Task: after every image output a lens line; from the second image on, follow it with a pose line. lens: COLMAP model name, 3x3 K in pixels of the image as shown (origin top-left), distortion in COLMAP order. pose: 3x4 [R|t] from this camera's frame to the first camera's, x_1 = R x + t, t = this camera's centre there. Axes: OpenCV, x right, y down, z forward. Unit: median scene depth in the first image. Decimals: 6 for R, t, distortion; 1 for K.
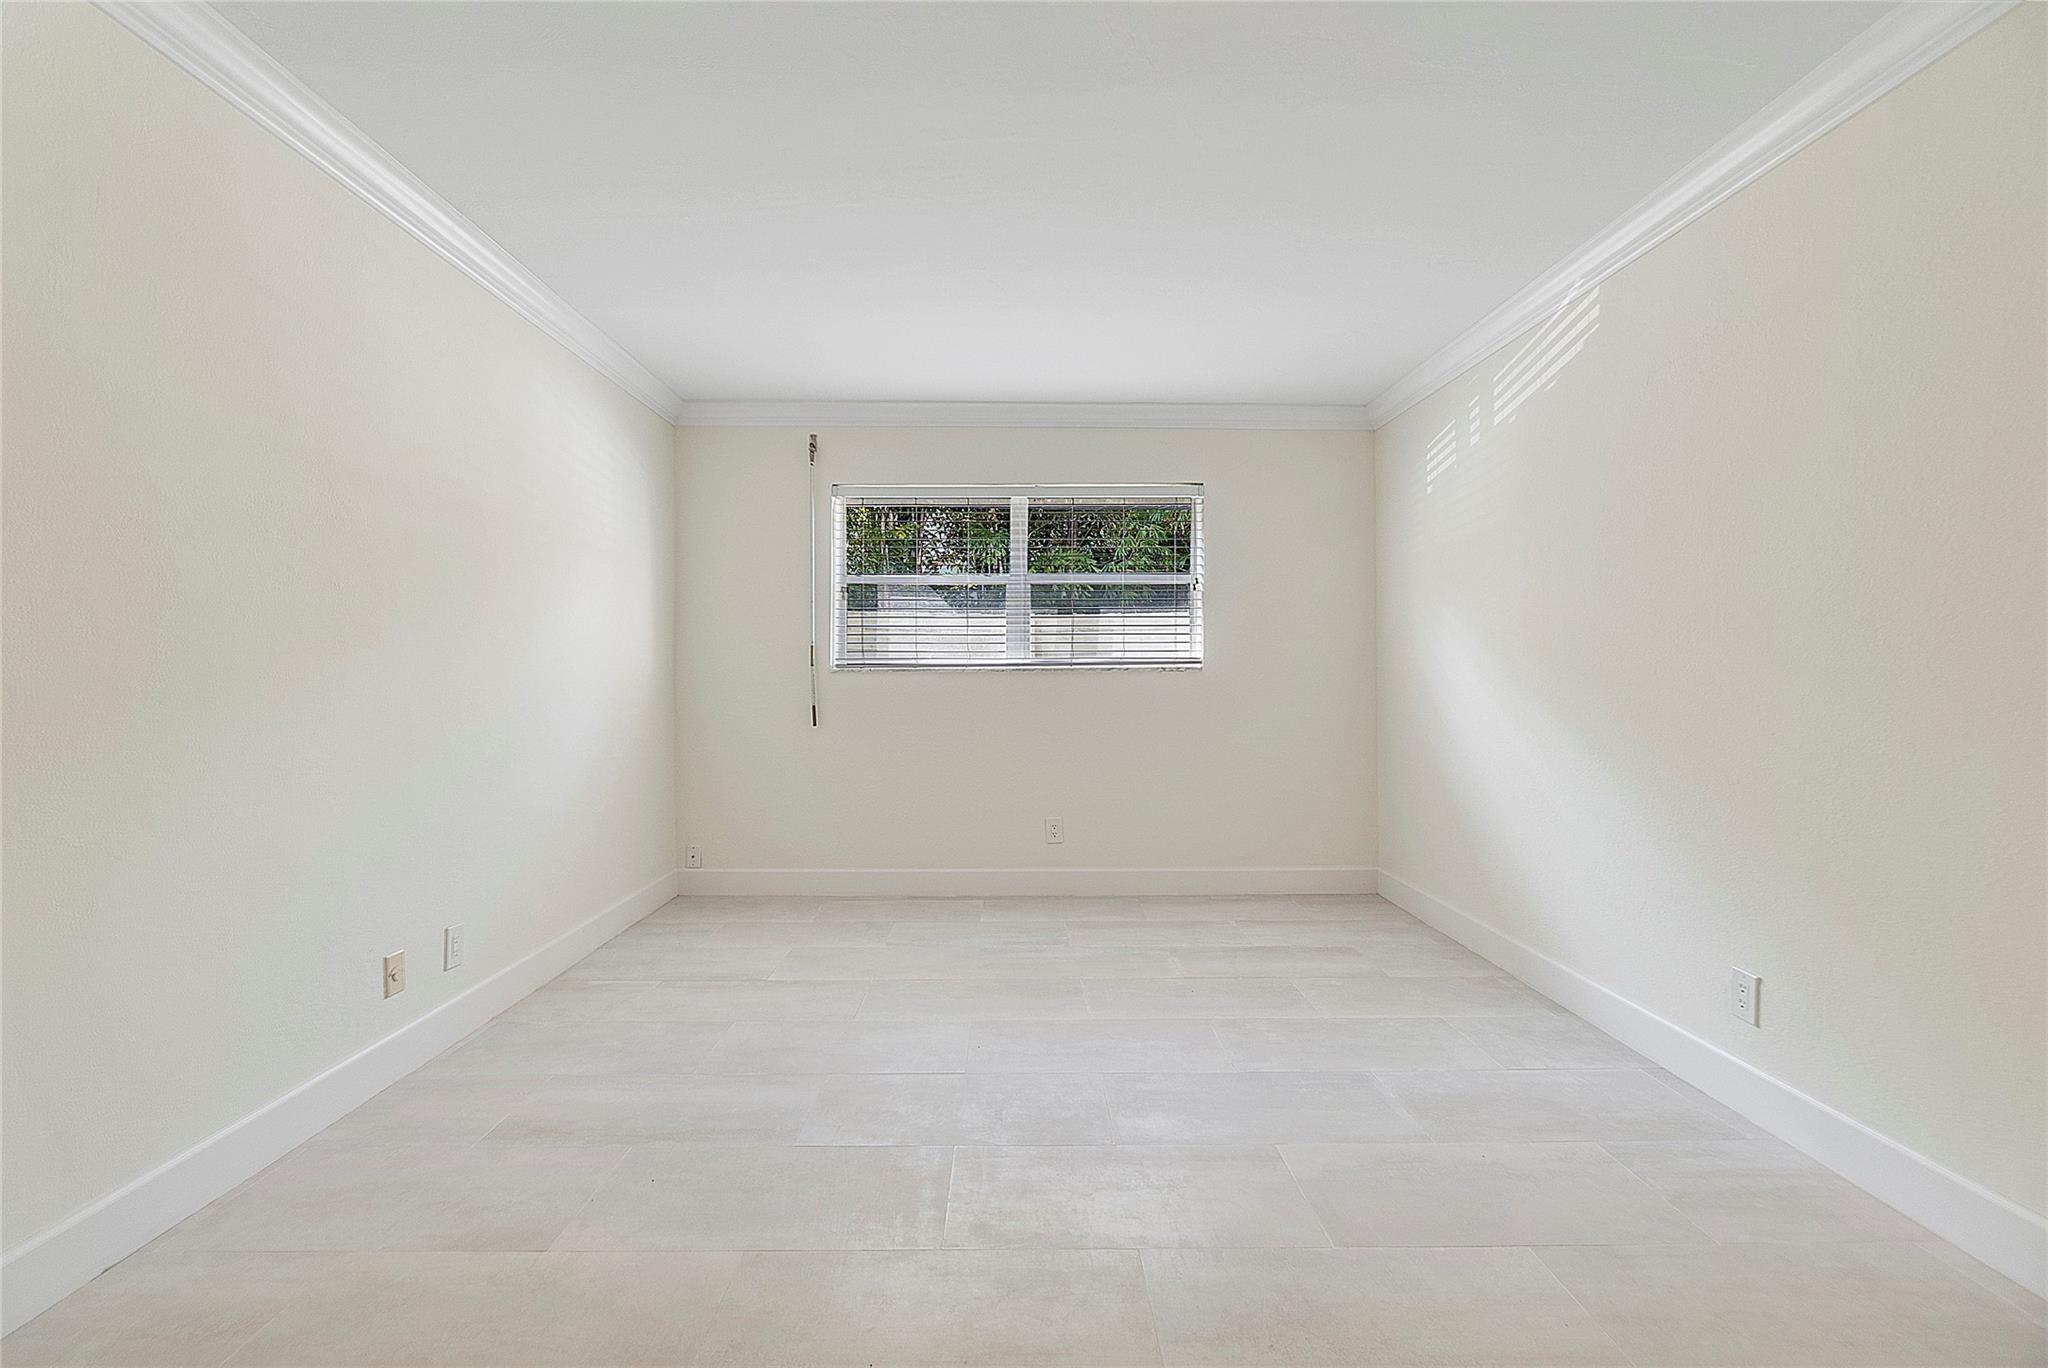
lens RADIAL K [[881.3, 0, 1024.4], [0, 881.3, 701.5], [0, 0, 1]] dist [-0.007956, -0.000027]
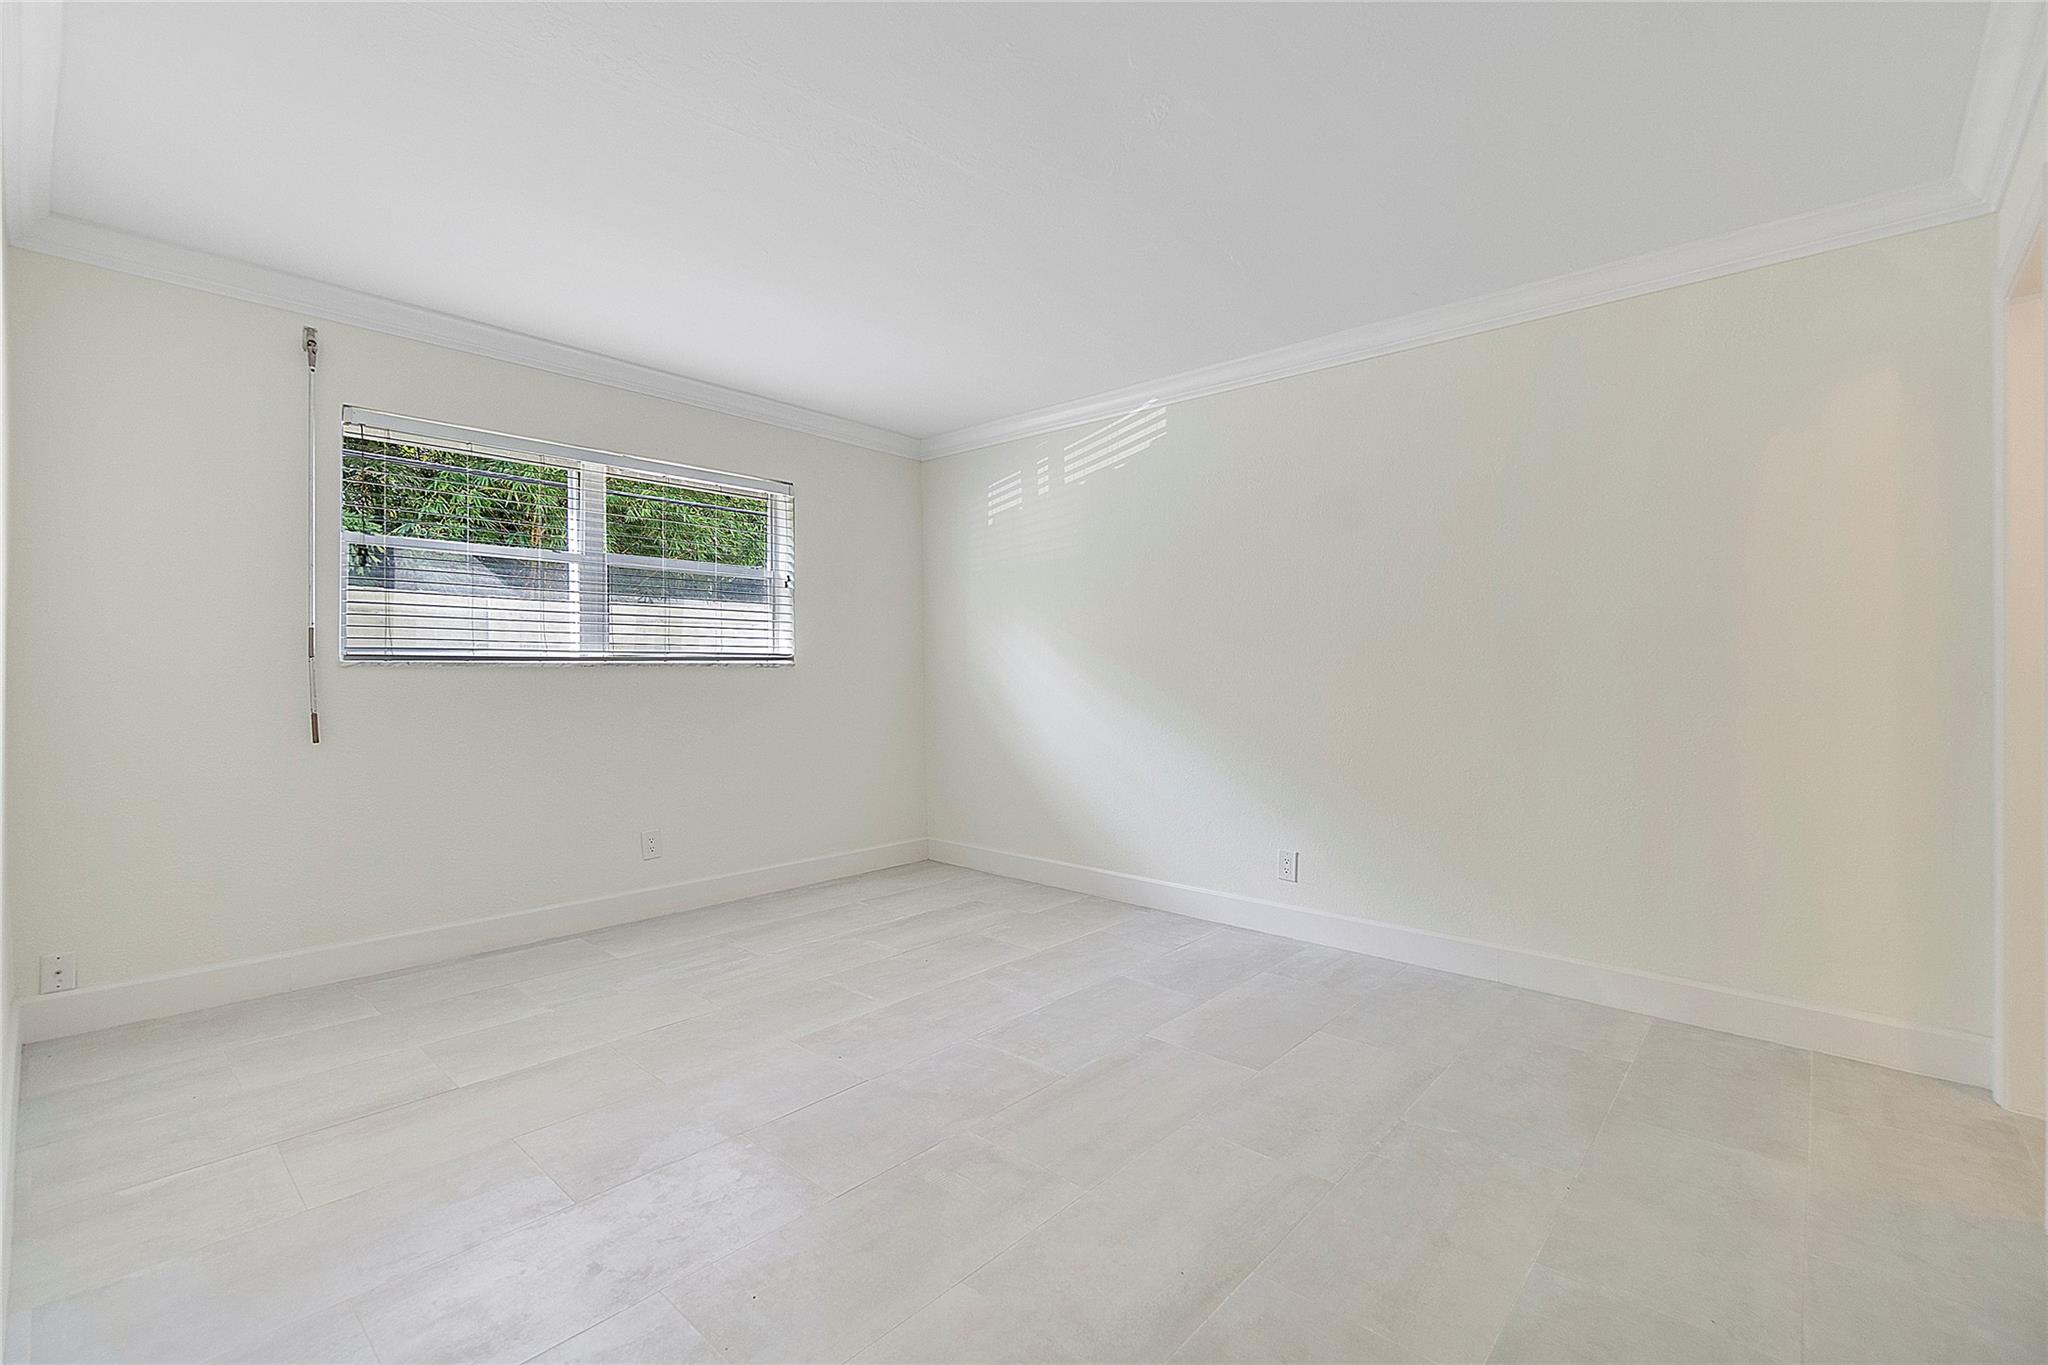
lens RADIAL K [[883.9, 0, 1020.3], [0, 883.9, 676.9], [0, 0, 1]] dist [-0.008809, 0.000507]
pose [[0.678153, -0.001852, 0.734919, -0.396555], [0.020043, 0.999671, -0.015976, -0.001521], [-0.734648, 0.025564, 0.677967, 0.122628]]
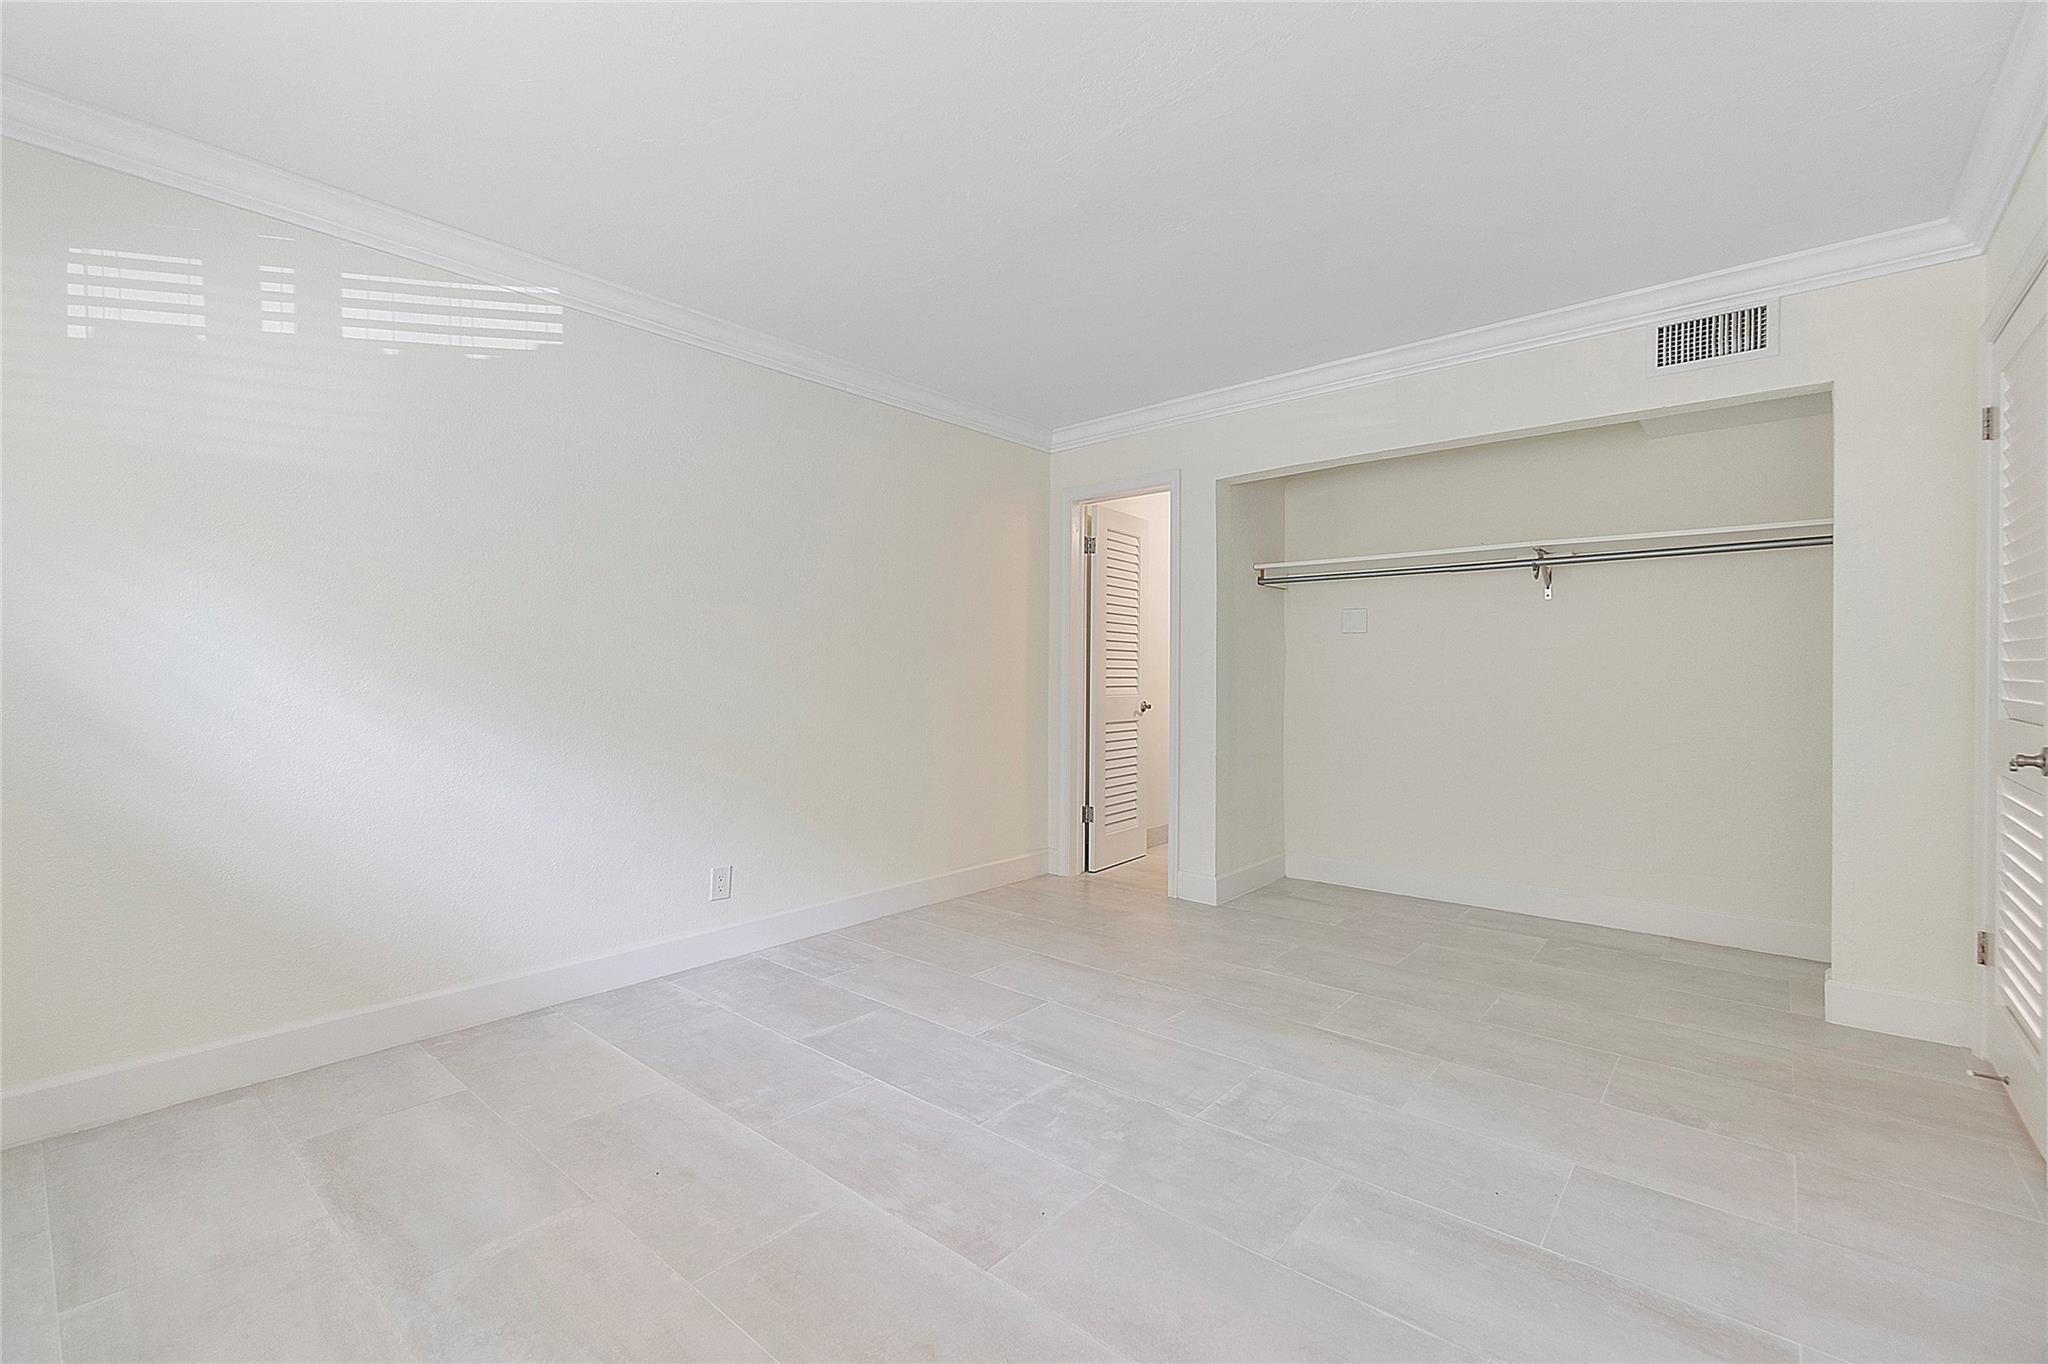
lens RADIAL K [[883.9, 0, 1020.3], [0, 883.9, 676.4], [0, 0, 1]] dist [-0.008809, 0.000507]
pose [[-0.753192, -0.001556, 0.657799, -0.310585], [0.019865, 0.999487, 0.025110, -0.027440], [-0.657501, 0.031980, -0.752775, 0.960743]]
